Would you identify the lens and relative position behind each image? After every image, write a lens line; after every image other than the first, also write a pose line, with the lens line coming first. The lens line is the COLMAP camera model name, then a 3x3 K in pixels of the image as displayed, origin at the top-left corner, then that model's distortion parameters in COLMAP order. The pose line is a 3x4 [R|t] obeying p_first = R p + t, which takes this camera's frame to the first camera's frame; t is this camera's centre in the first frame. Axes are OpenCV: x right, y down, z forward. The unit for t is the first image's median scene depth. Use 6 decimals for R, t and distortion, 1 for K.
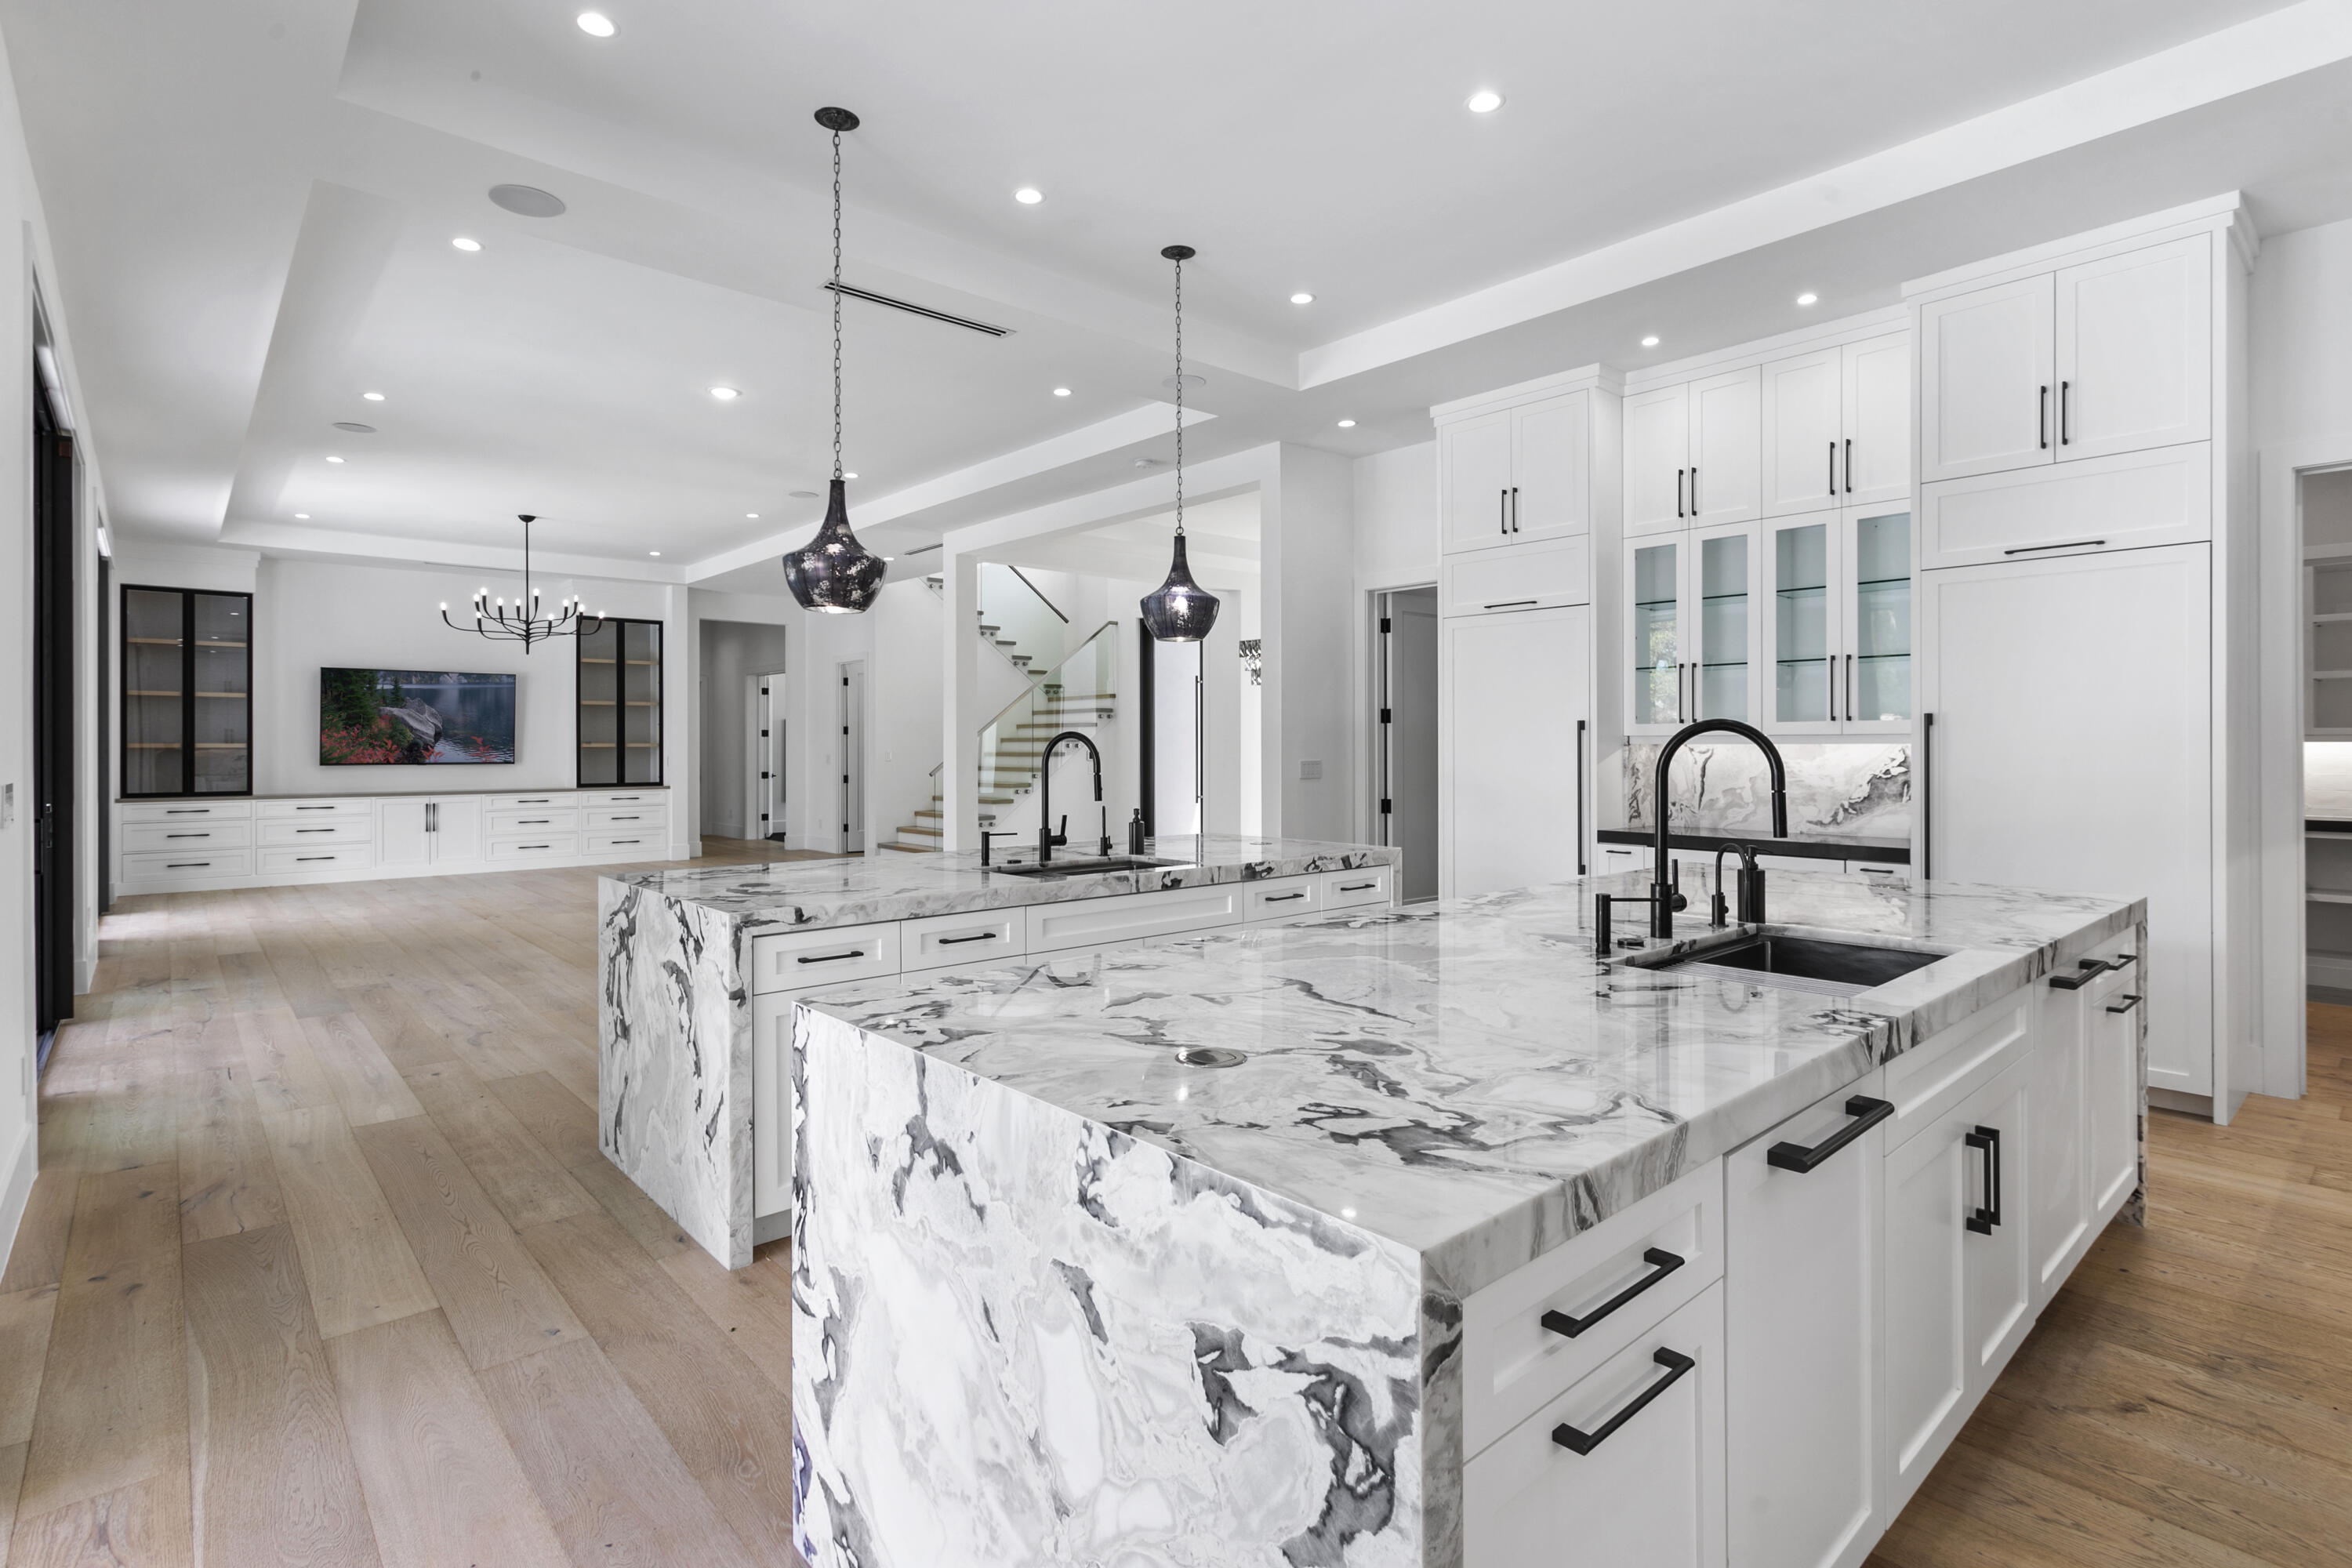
lens RADIAL K [[1132.1, 0, 1166.6], [0, 1132.1, 762.4], [0, 0, 1]] dist [0.000557, 0.001812]
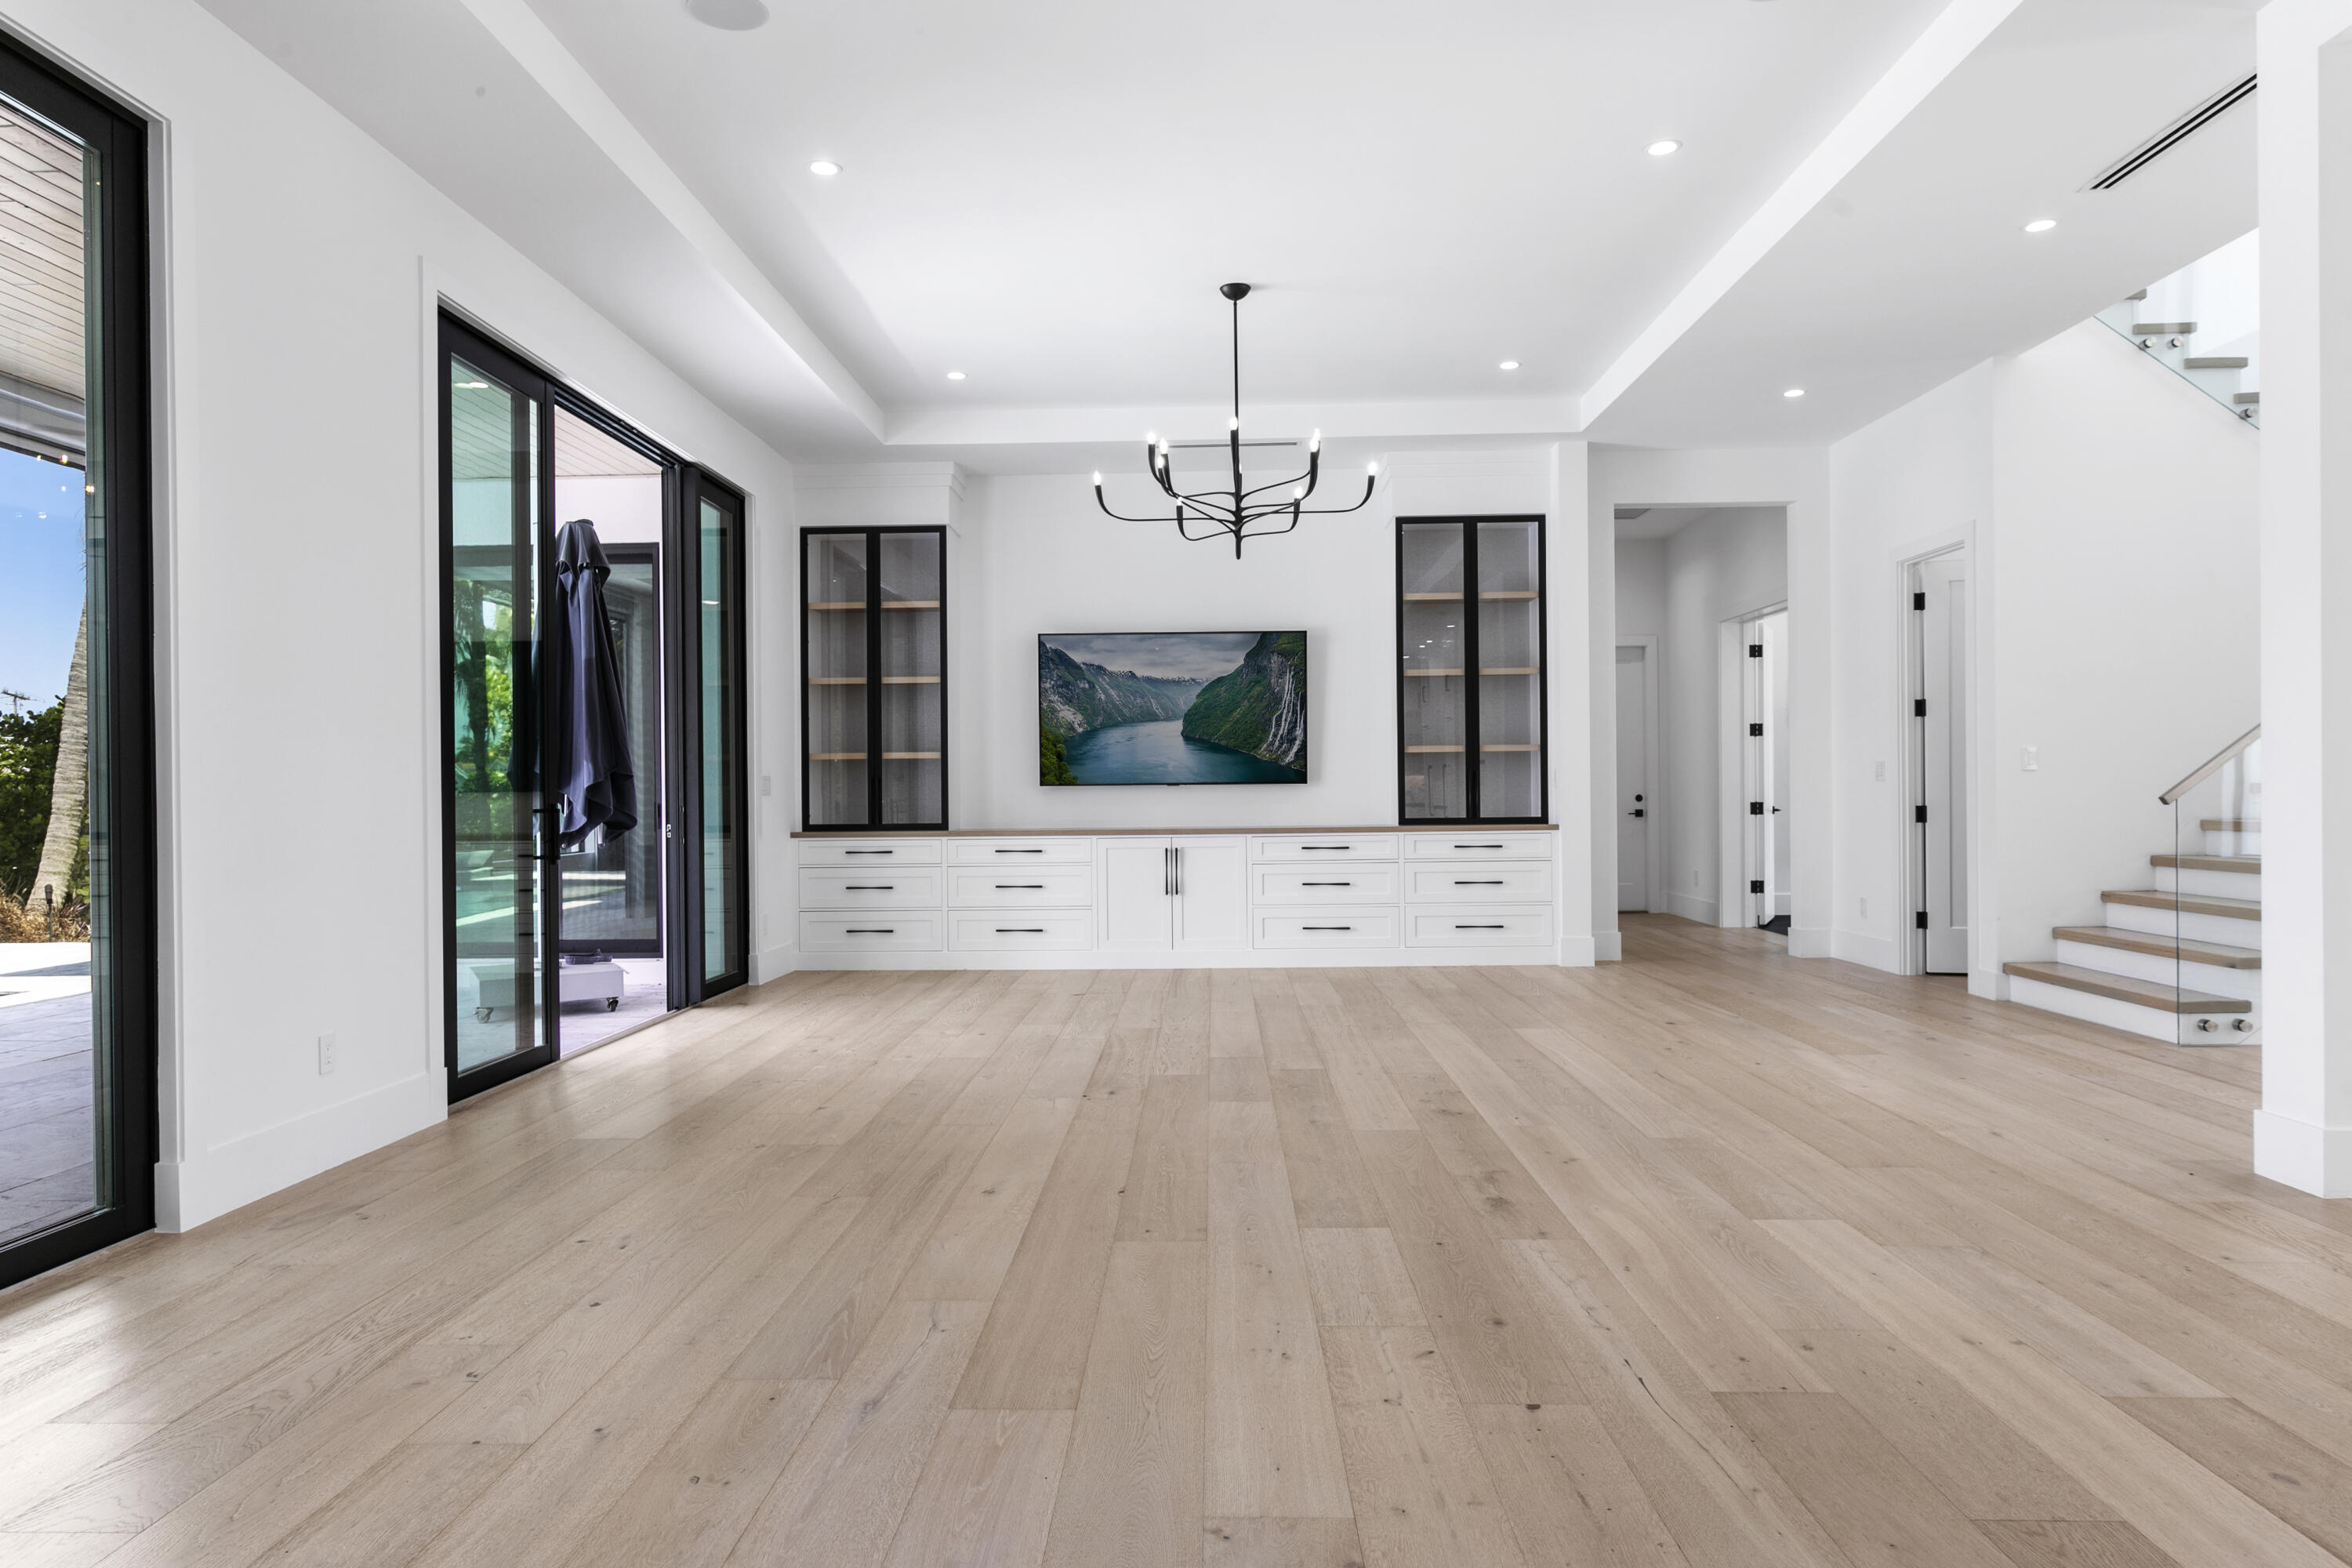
lens RADIAL K [[1441.0, 0, 1166.4], [0, 1441.0, 793.6], [0, 0, 1]] dist [0.006943, 0.000126]
pose [[0.725768, -0.005459, -0.687918, -0.108824], [0.000800, 0.999975, -0.007092, 0.011157], [0.687939, 0.004597, 0.725754, 0.387142]]
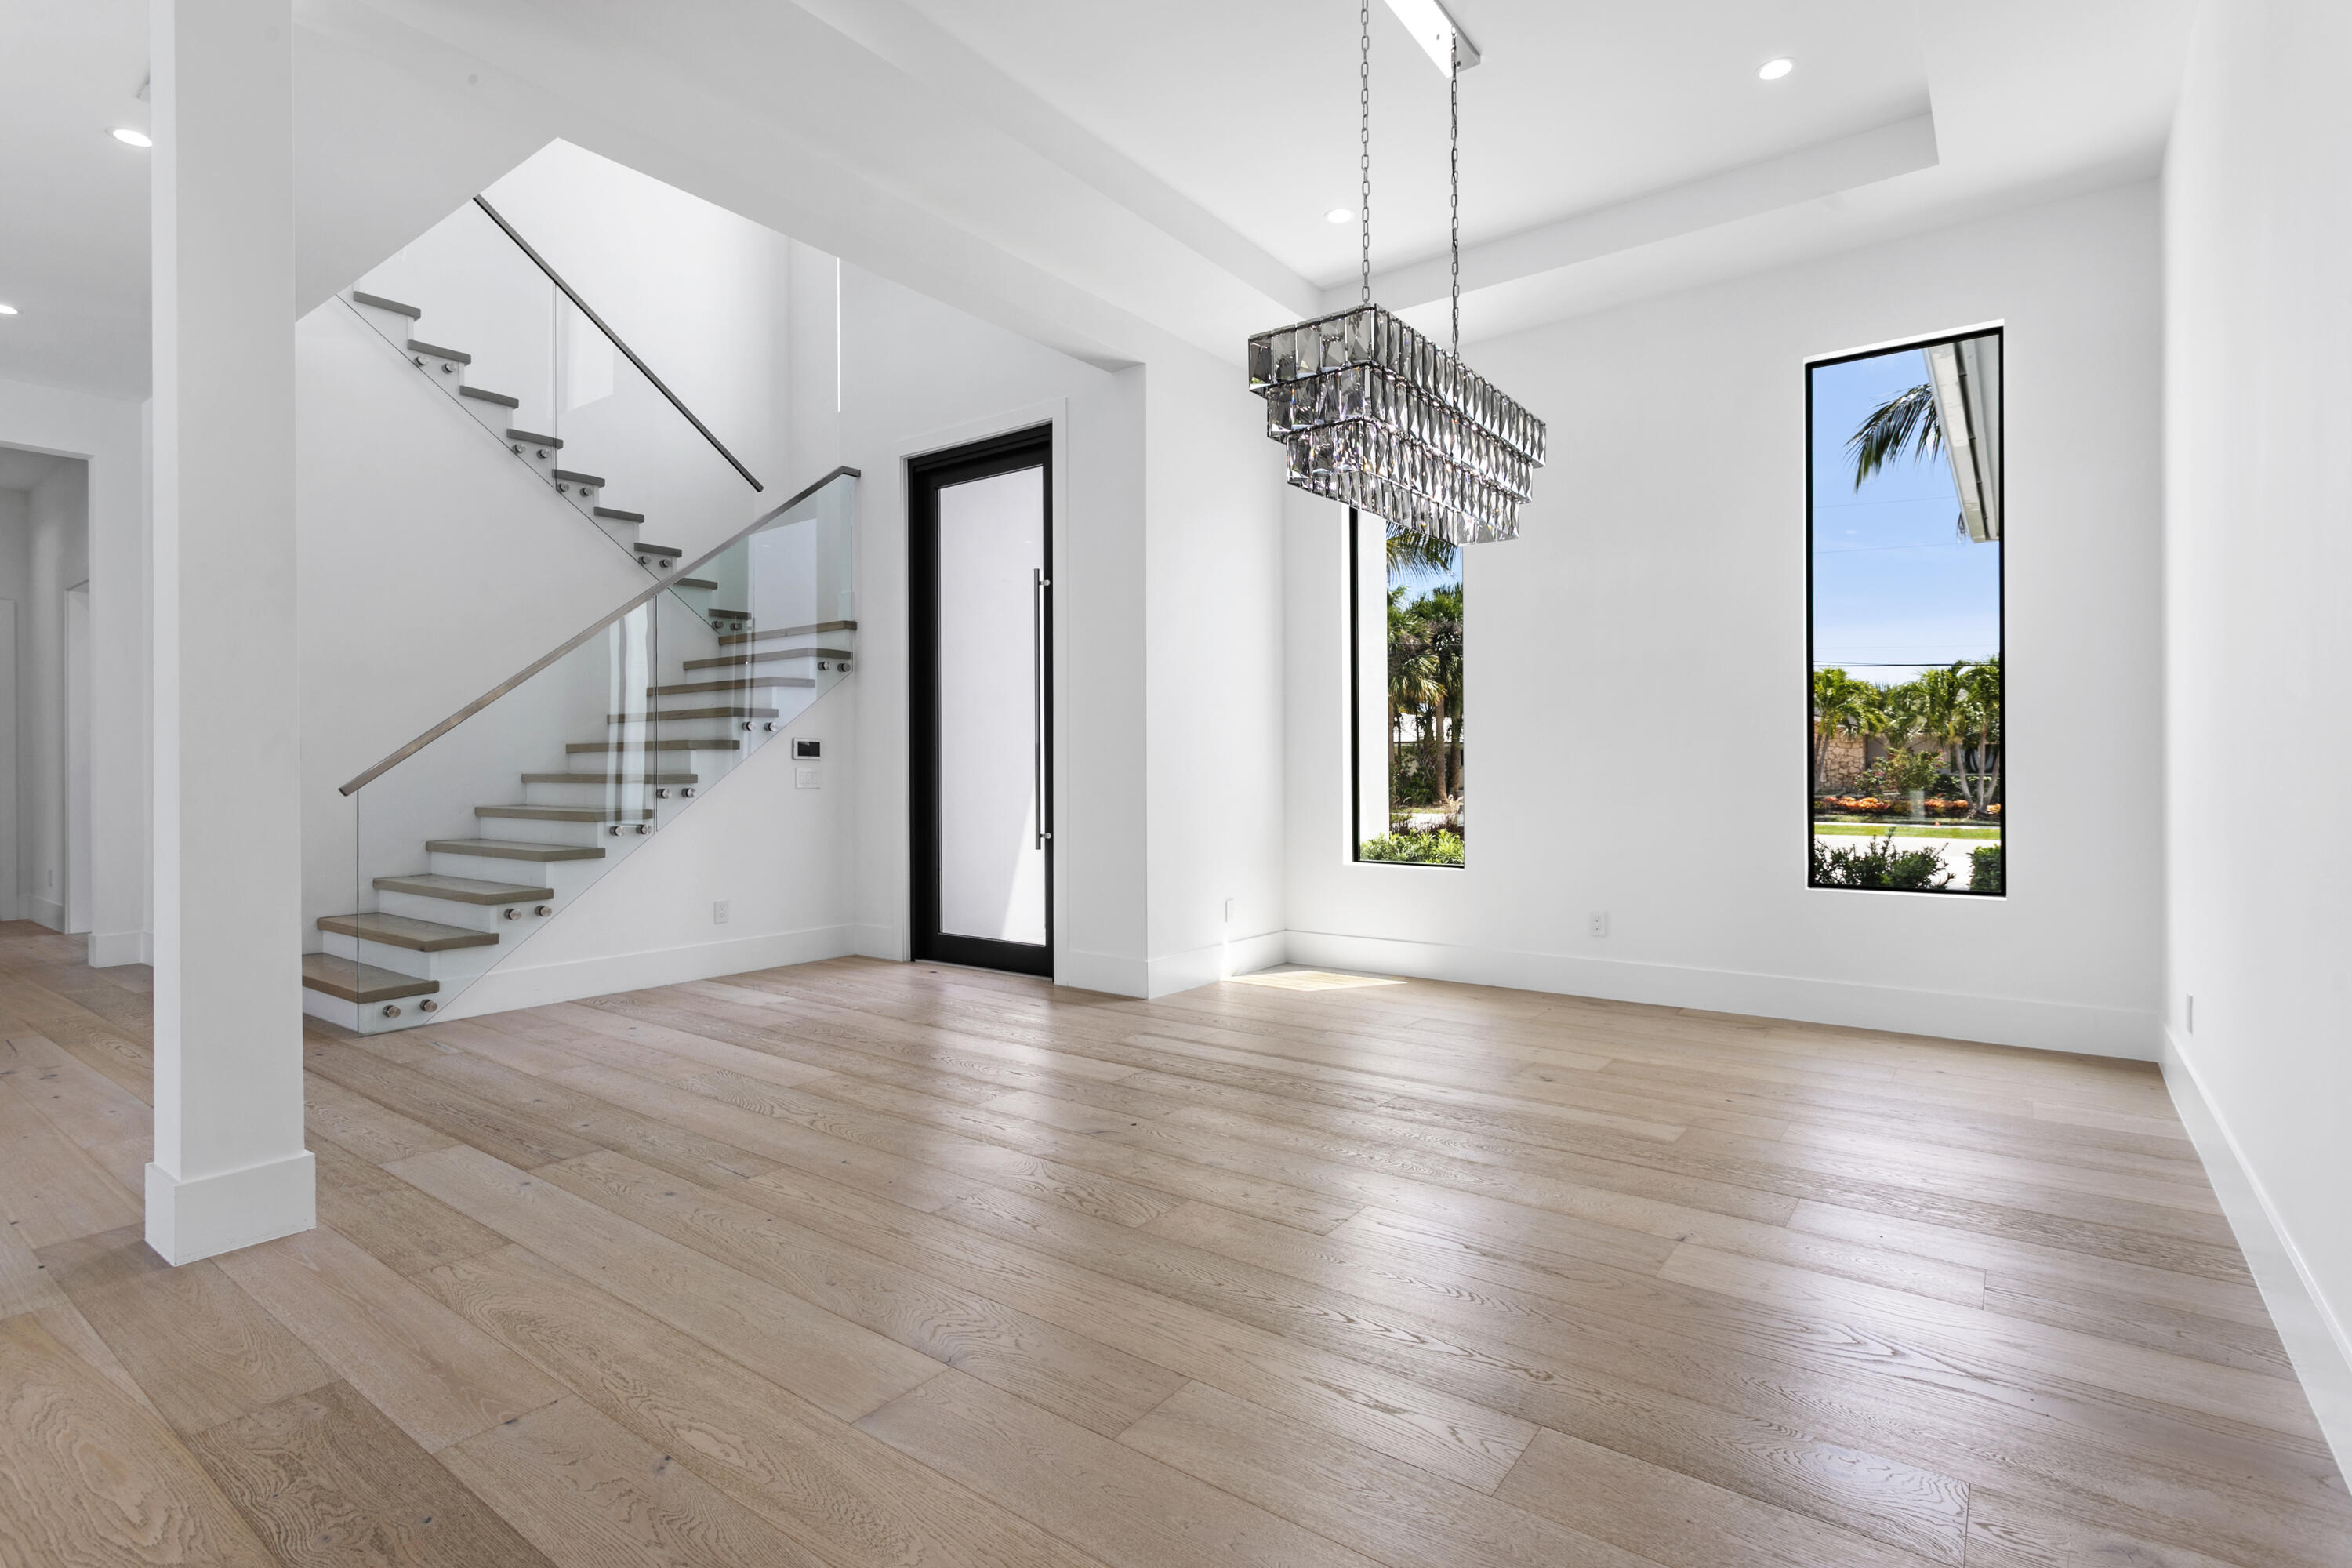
lens RADIAL K [[1132.1, 0, 1179.0], [0, 1132.1, 778.2], [0, 0, 1]] dist [0.000557, 0.001812]
pose [[0.979430, -0.009296, 0.201572, -0.008834], [0.009295, 0.999956, 0.000952, 0.007707], [-0.201572, 0.000941, 0.979473, 0.530728]]
